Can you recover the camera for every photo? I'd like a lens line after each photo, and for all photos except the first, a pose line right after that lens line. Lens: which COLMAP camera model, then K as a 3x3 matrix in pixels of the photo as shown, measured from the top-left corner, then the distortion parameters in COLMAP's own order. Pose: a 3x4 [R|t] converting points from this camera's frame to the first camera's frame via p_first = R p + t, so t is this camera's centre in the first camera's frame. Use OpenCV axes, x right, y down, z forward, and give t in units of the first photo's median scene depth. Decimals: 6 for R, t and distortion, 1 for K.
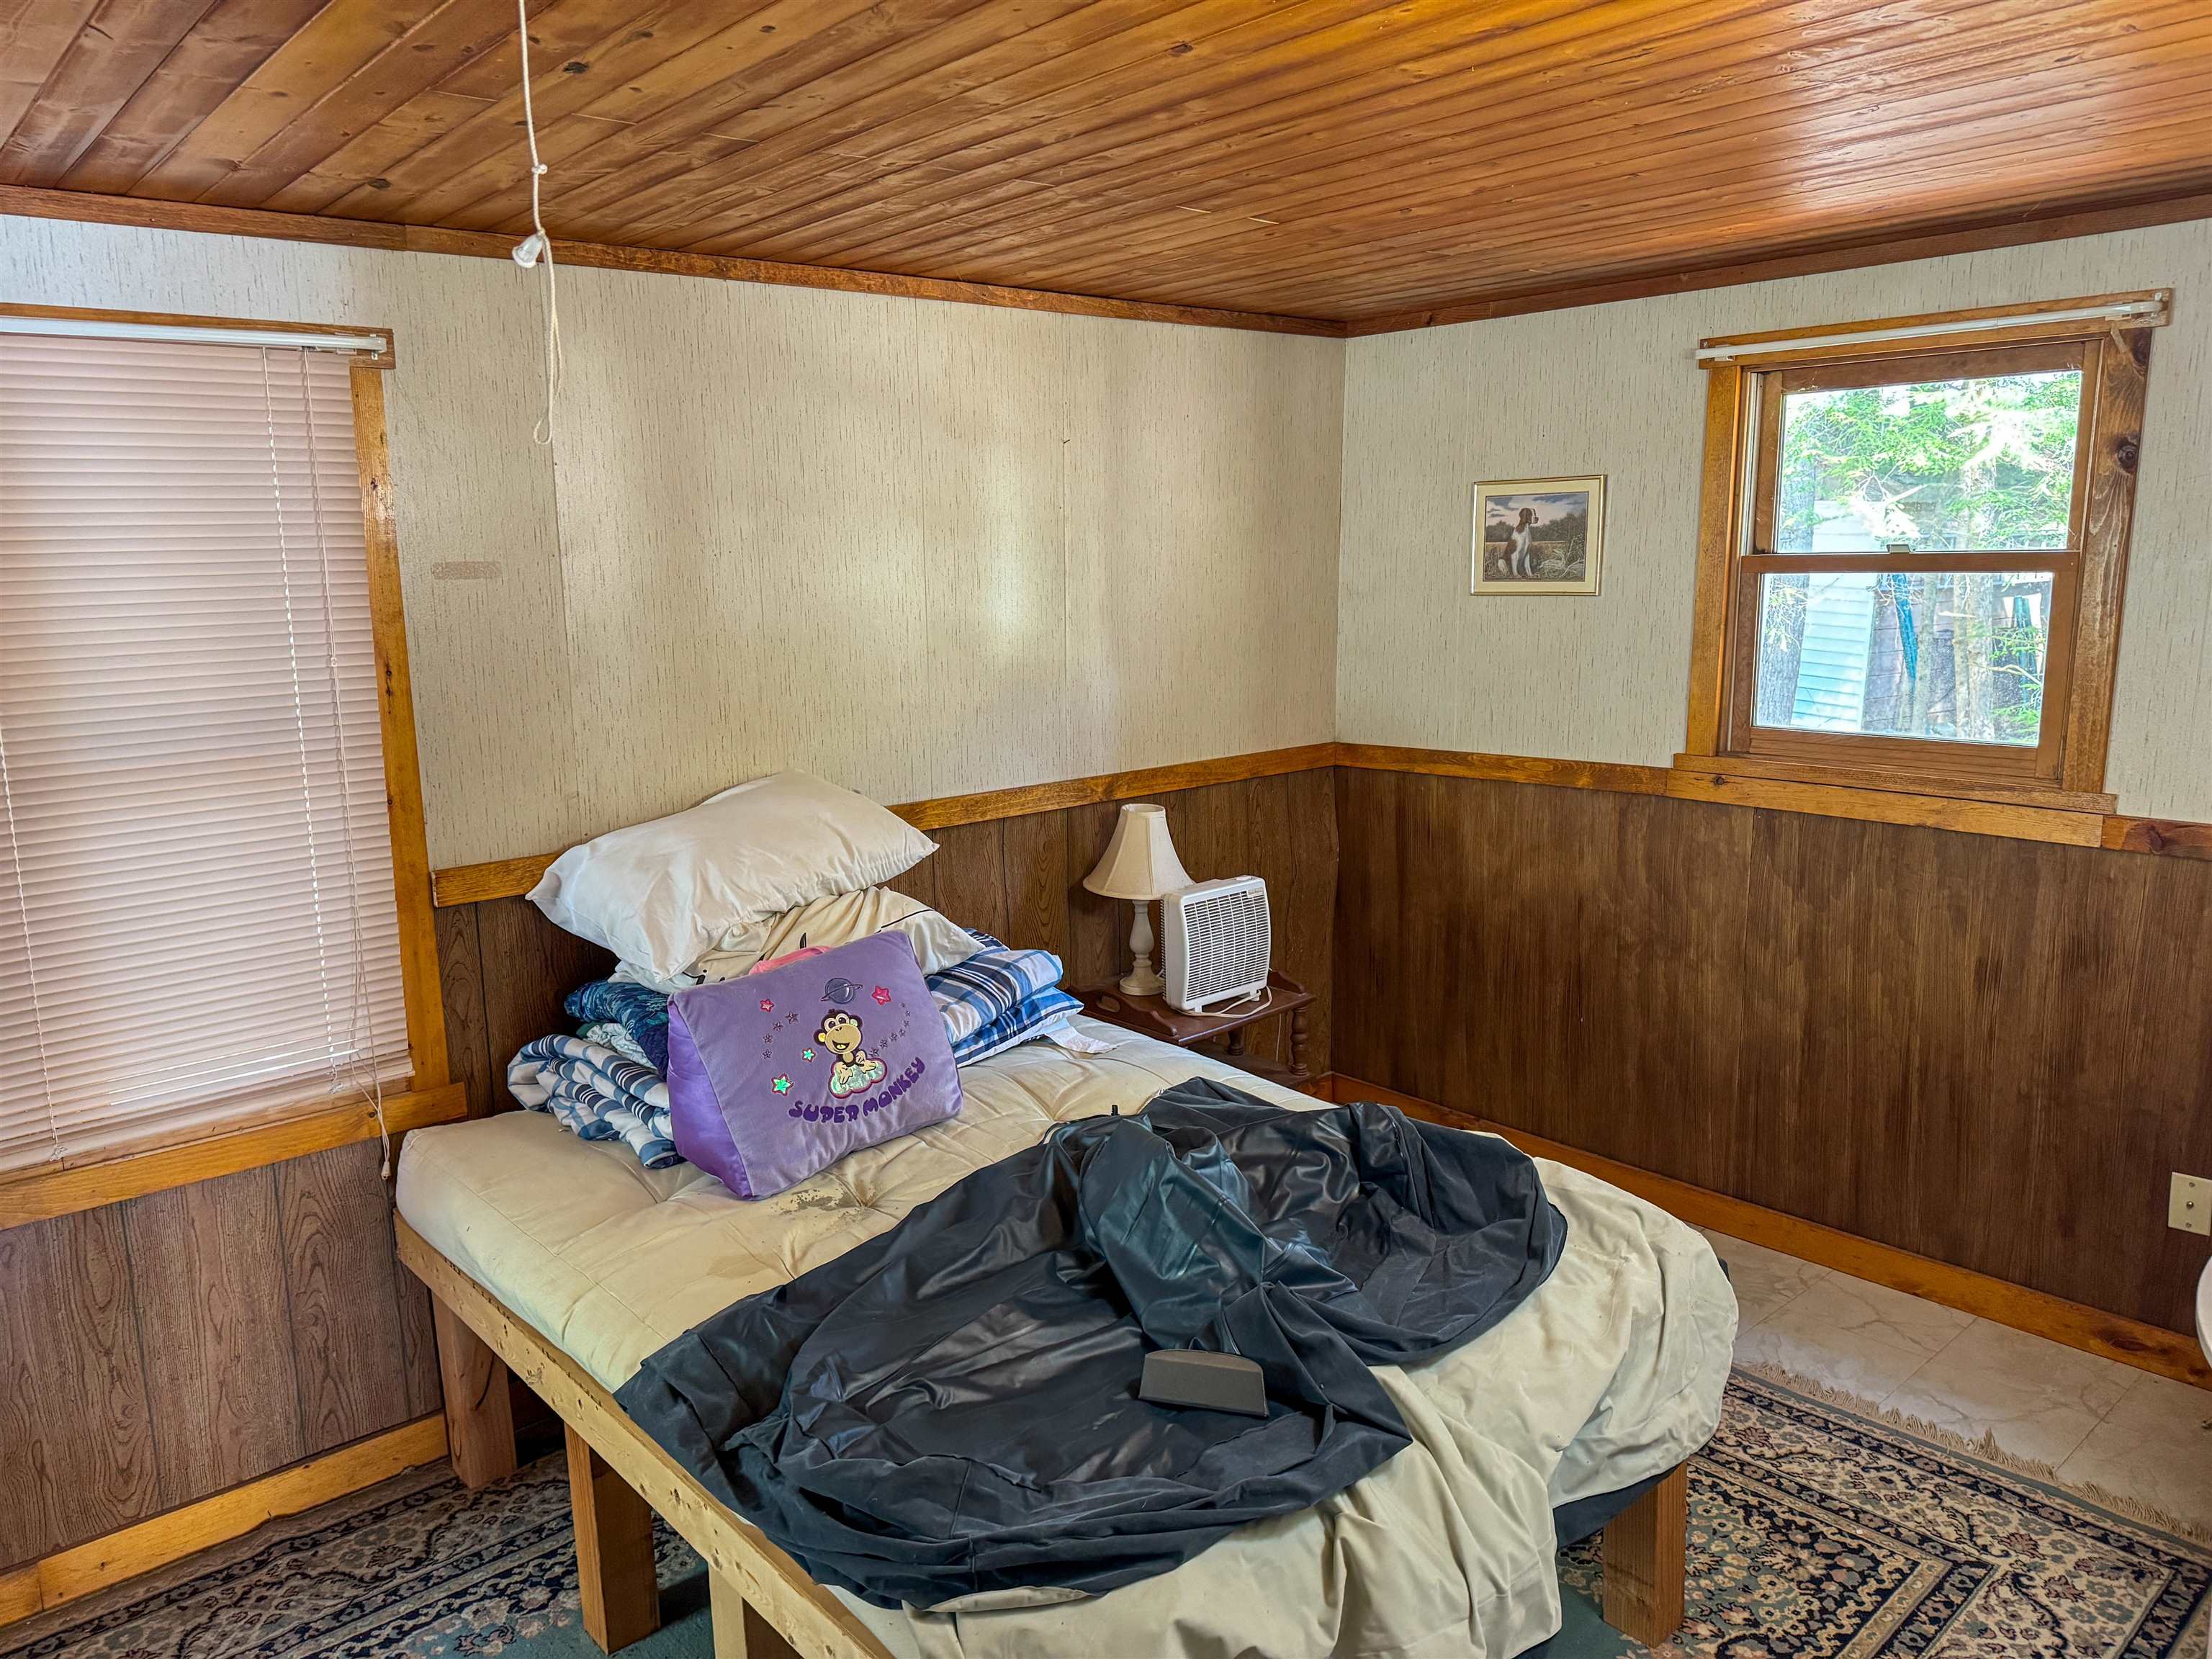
lens RADIAL K [[1554.9, 0, 1106.0], [0, 1554.9, 829.5], [0, 0, 1]] dist [0.149986, -0.224371]
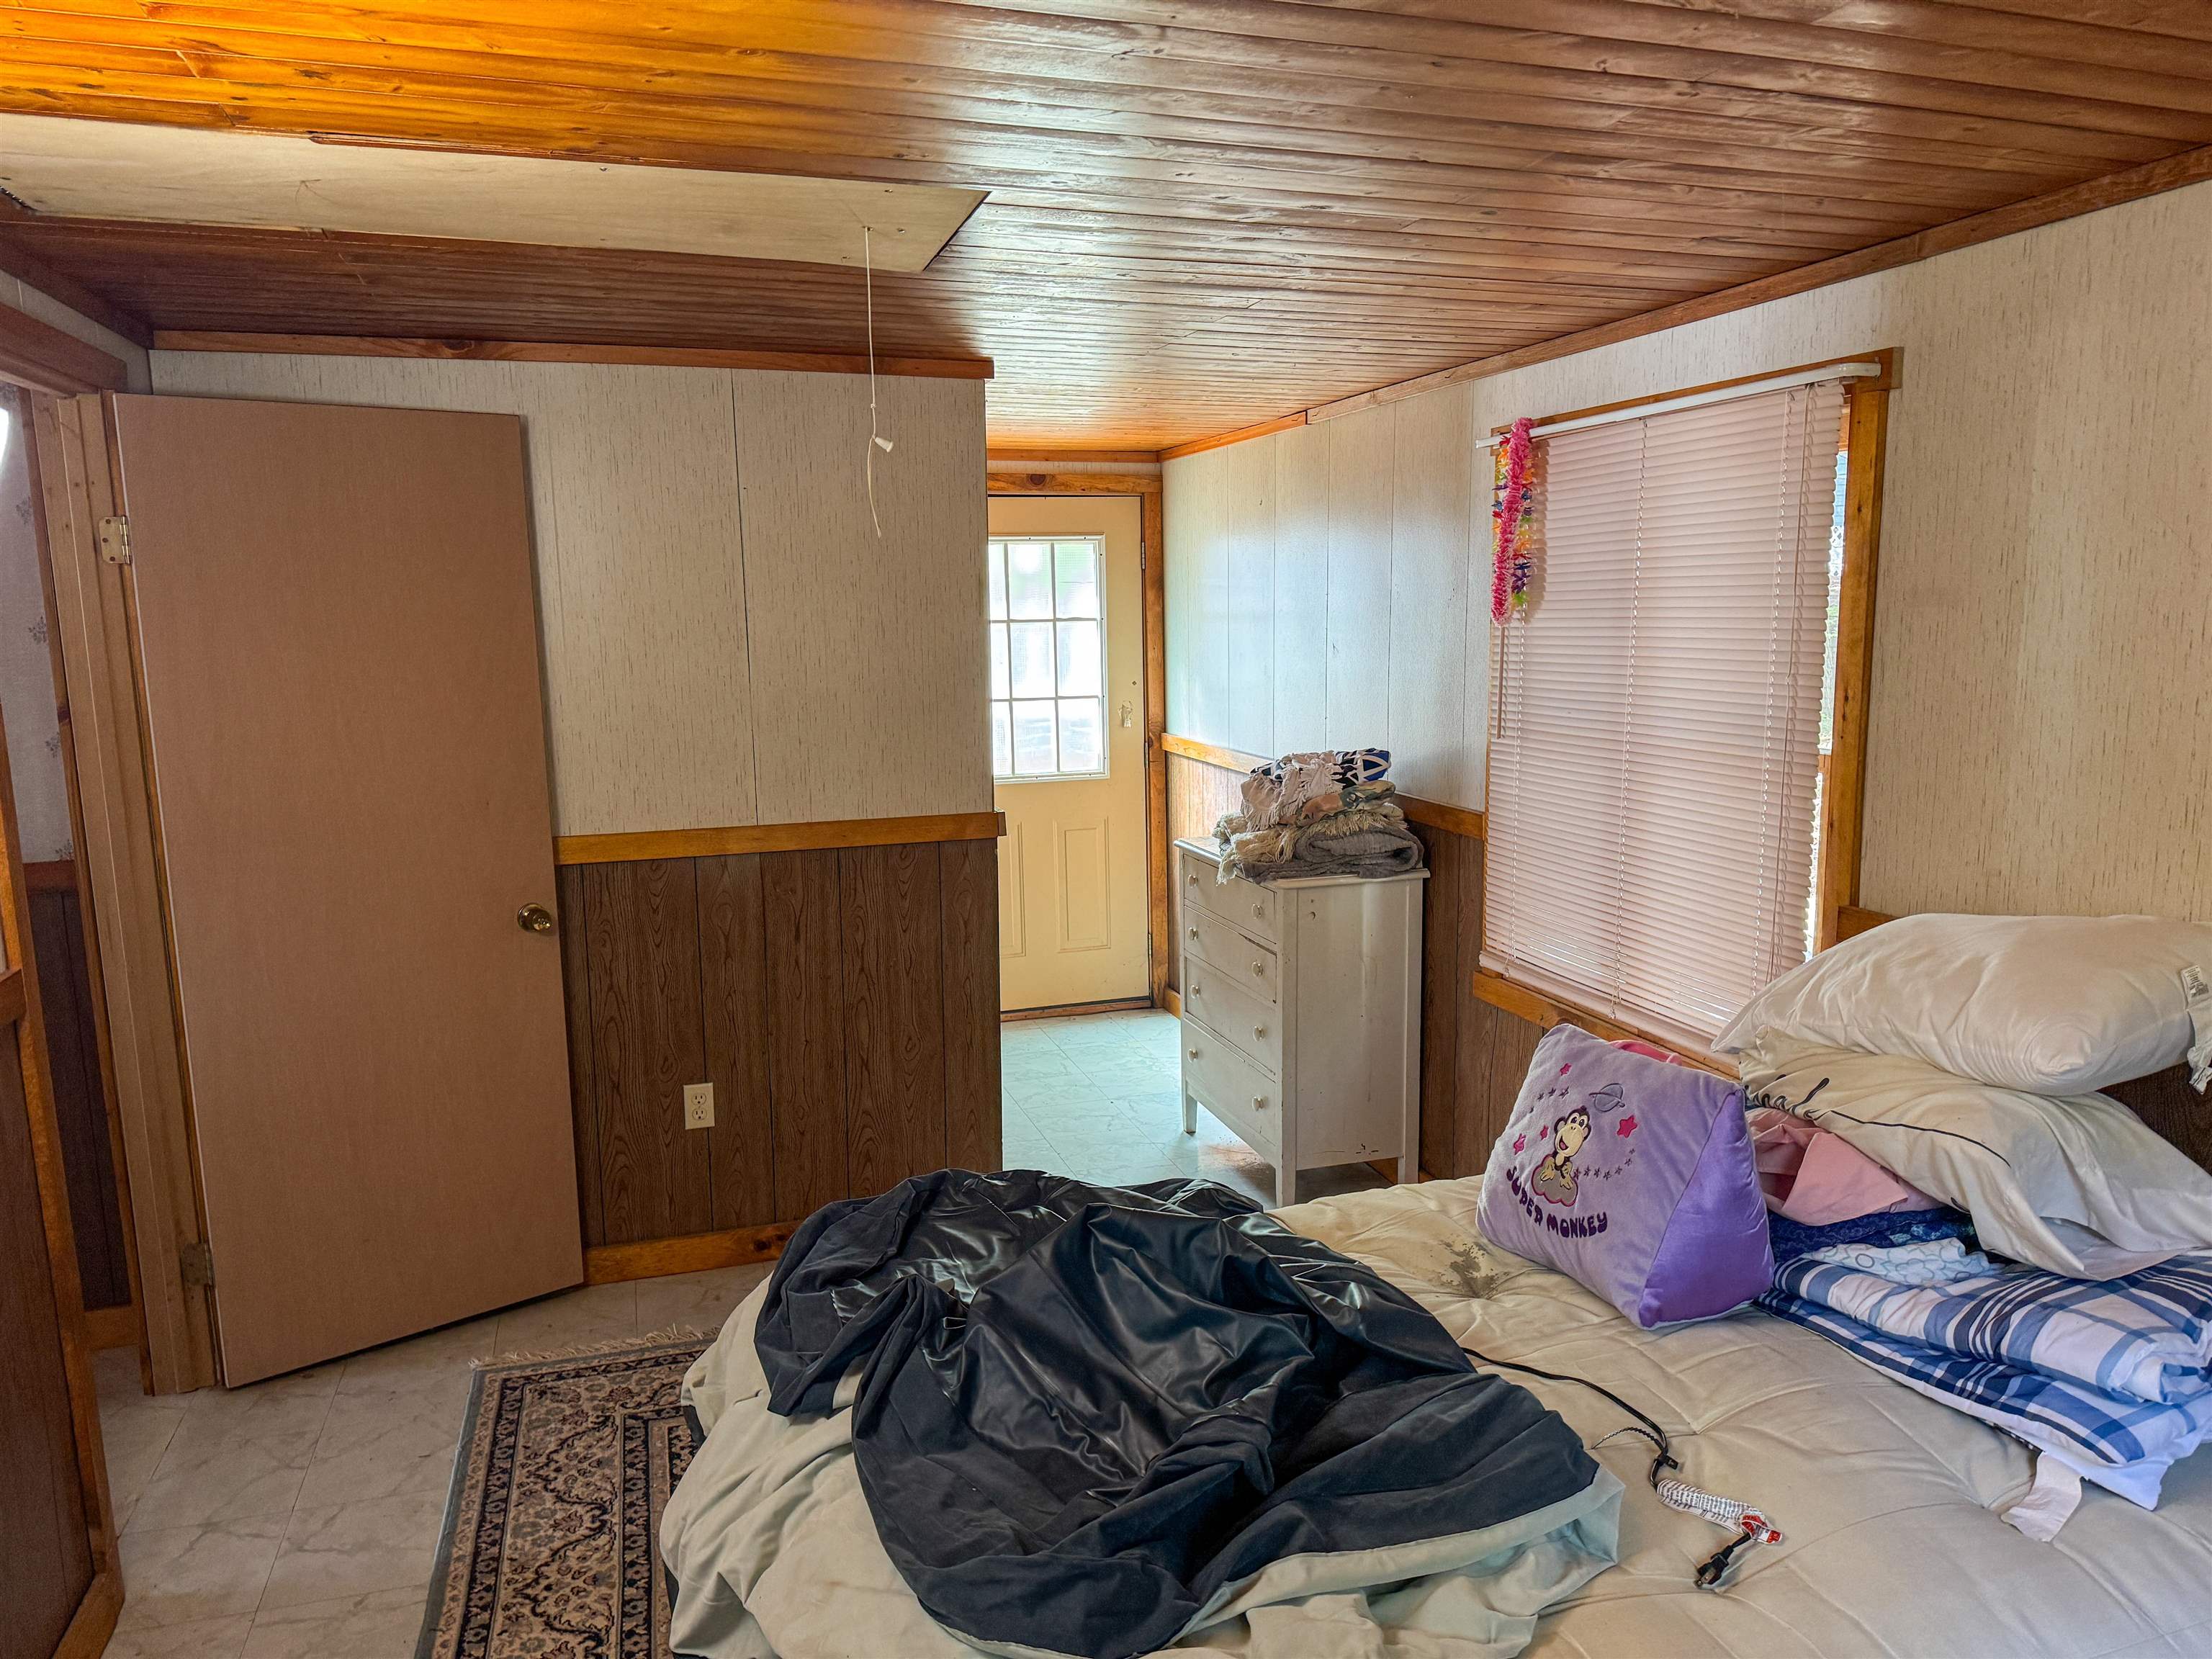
lens RADIAL K [[1520.0, 0, 1106.0], [0, 1520.0, 829.5], [0, 0, 1]] dist [0.141754, -0.141610]
pose [[-0.406064, 0.162241, -0.899327, 0.591124], [-0.146178, 0.959911, 0.239173, -0.174279], [0.902077, 0.228581, -0.366069, 0.895380]]
